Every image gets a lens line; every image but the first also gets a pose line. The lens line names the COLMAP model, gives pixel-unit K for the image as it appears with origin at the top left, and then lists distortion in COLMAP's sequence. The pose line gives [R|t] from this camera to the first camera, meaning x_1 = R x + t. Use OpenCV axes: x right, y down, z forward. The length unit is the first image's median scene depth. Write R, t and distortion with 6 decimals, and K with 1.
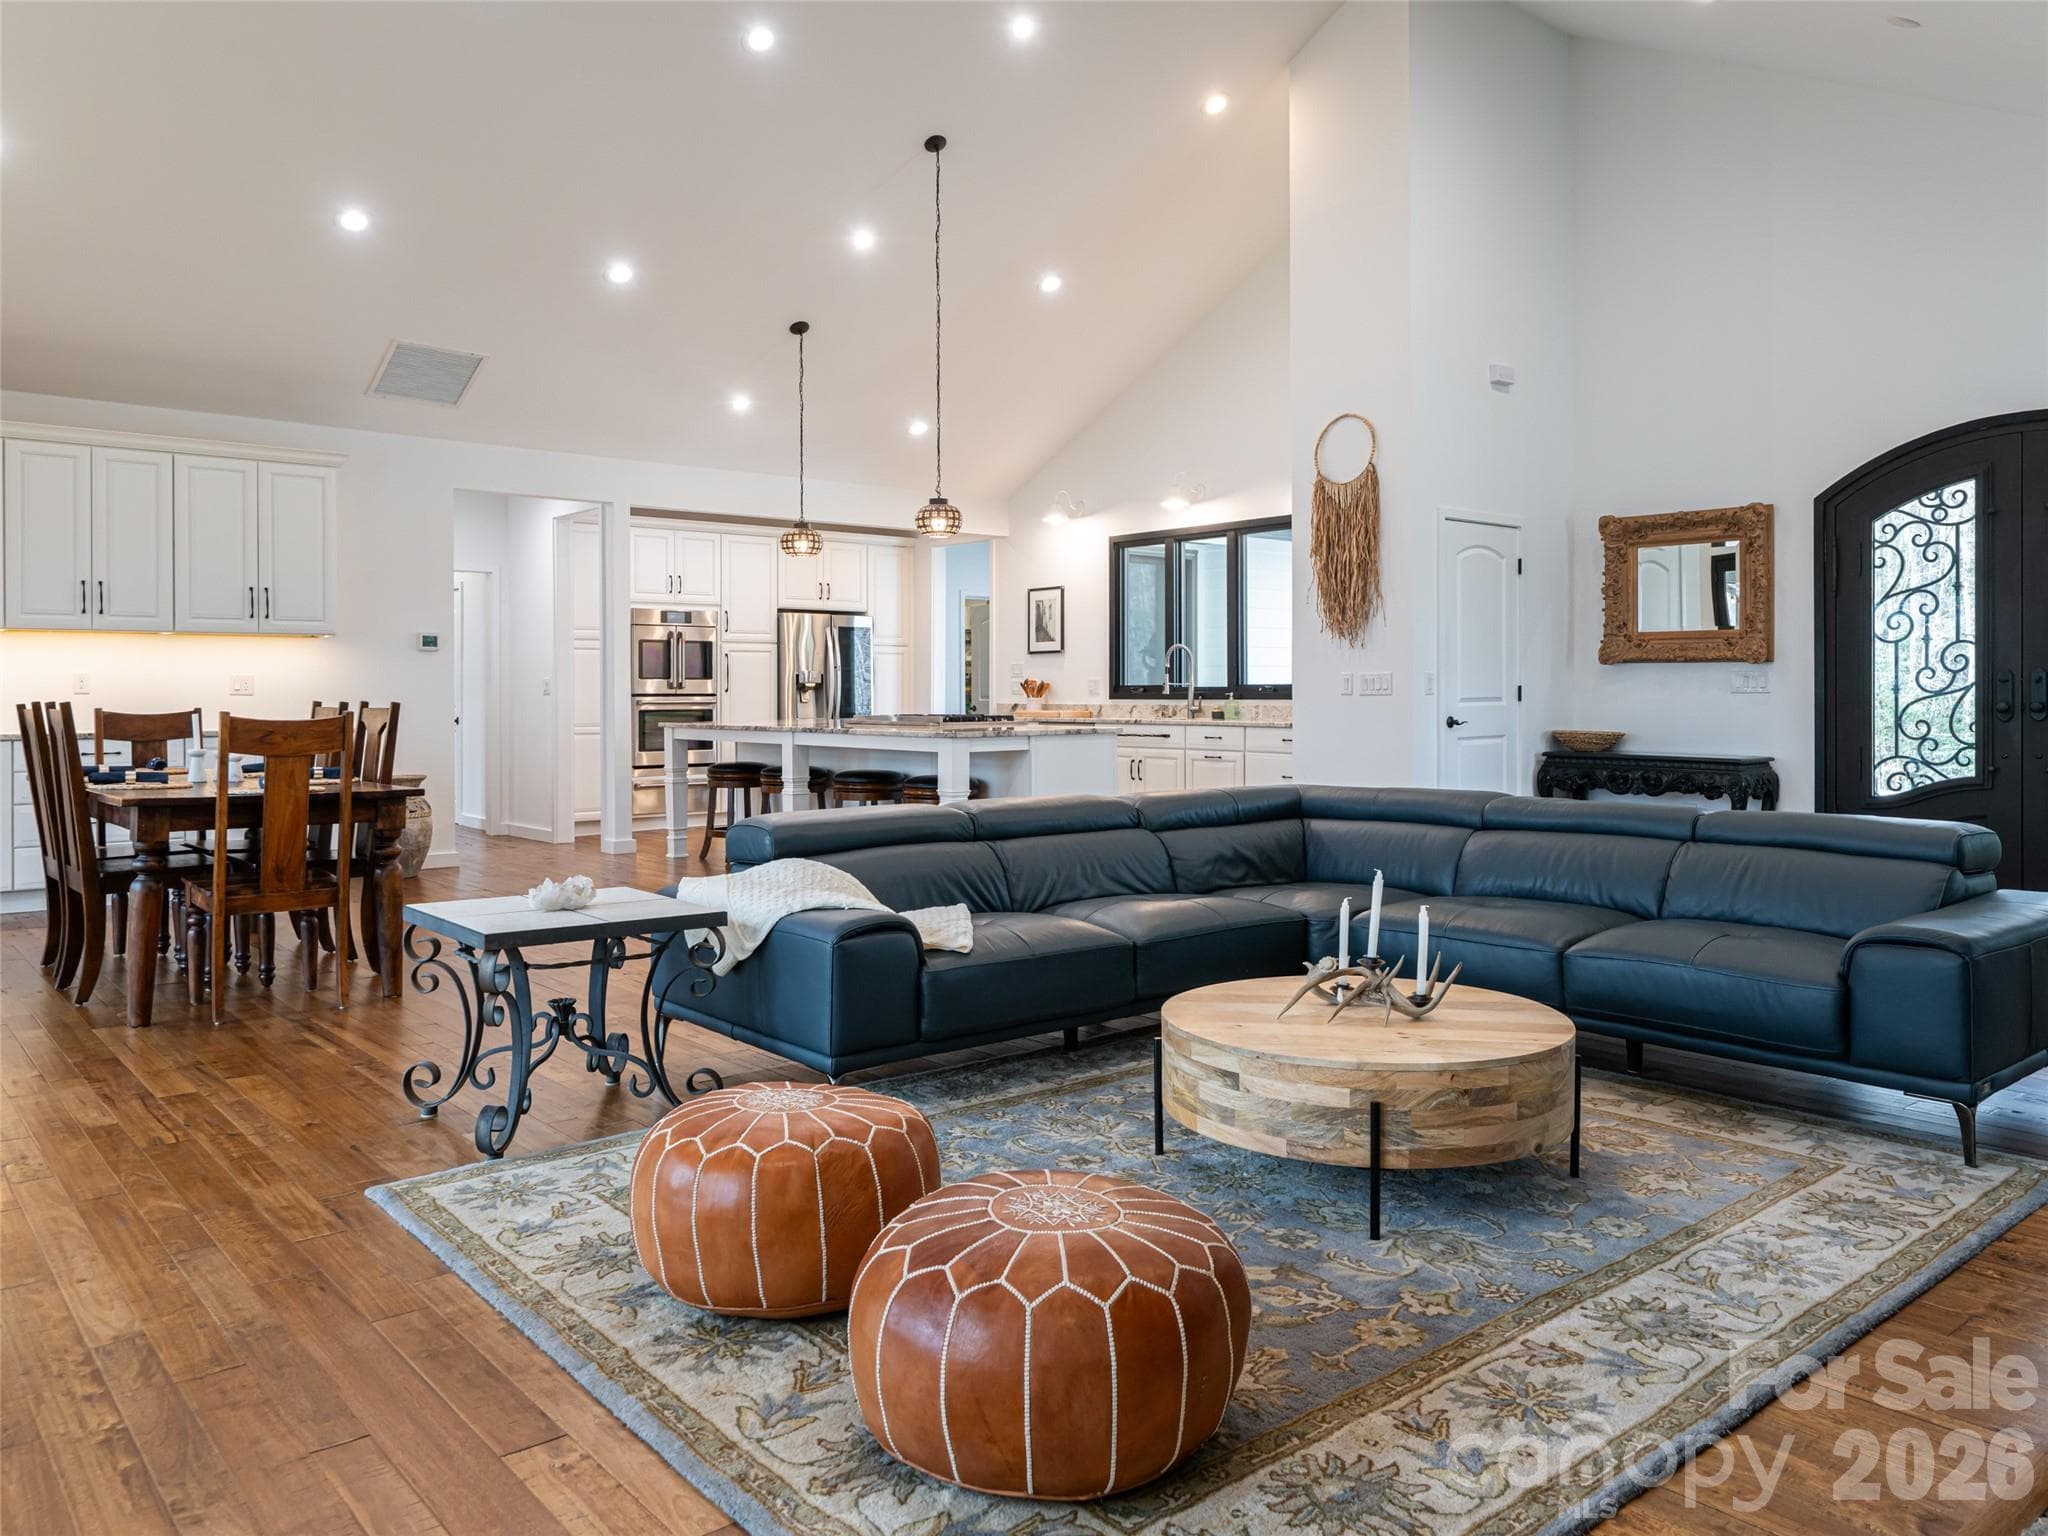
lens RADIAL K [[1508.3, 0, 1020.8], [0, 1508.3, 708.2], [0, 0, 1]] dist [0.003707, -0.000350]
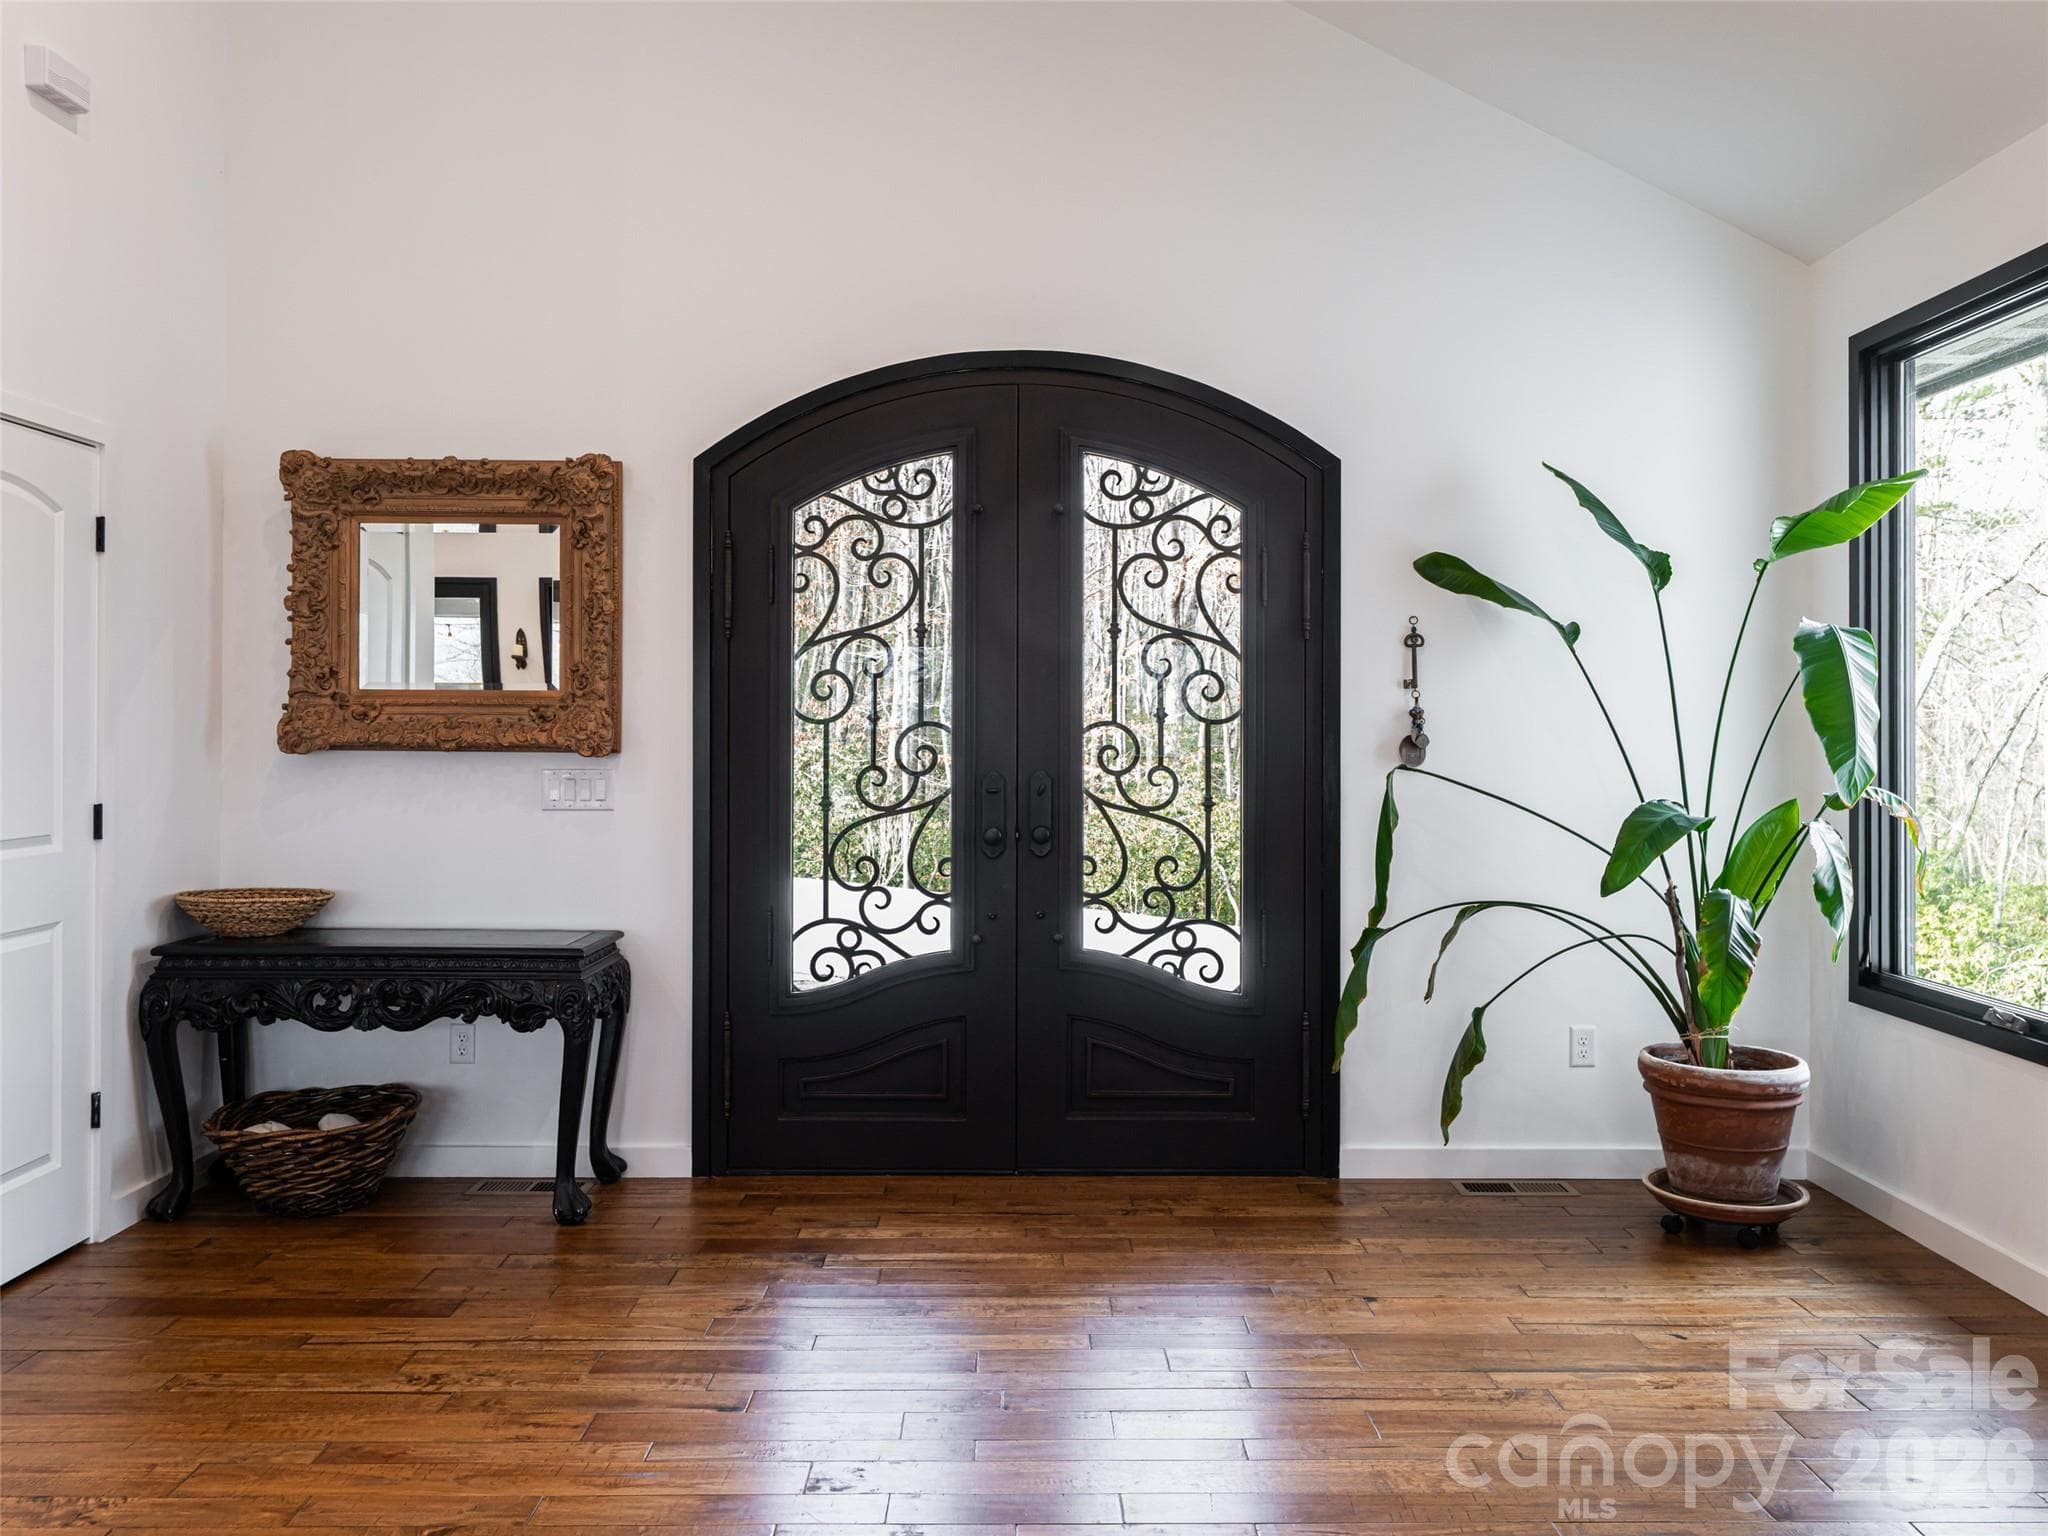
lens RADIAL K [[1508.3, 0, 1020.8], [0, 1508.3, 708.2], [0, 0, 1]] dist [0.003707, -0.000350]
pose [[0.637617, 0.015971, 0.770188, 0.173752], [0.005466, 0.999666, -0.025255, -0.032344], [-0.770334, 0.020313, 0.637316, 0.546132]]
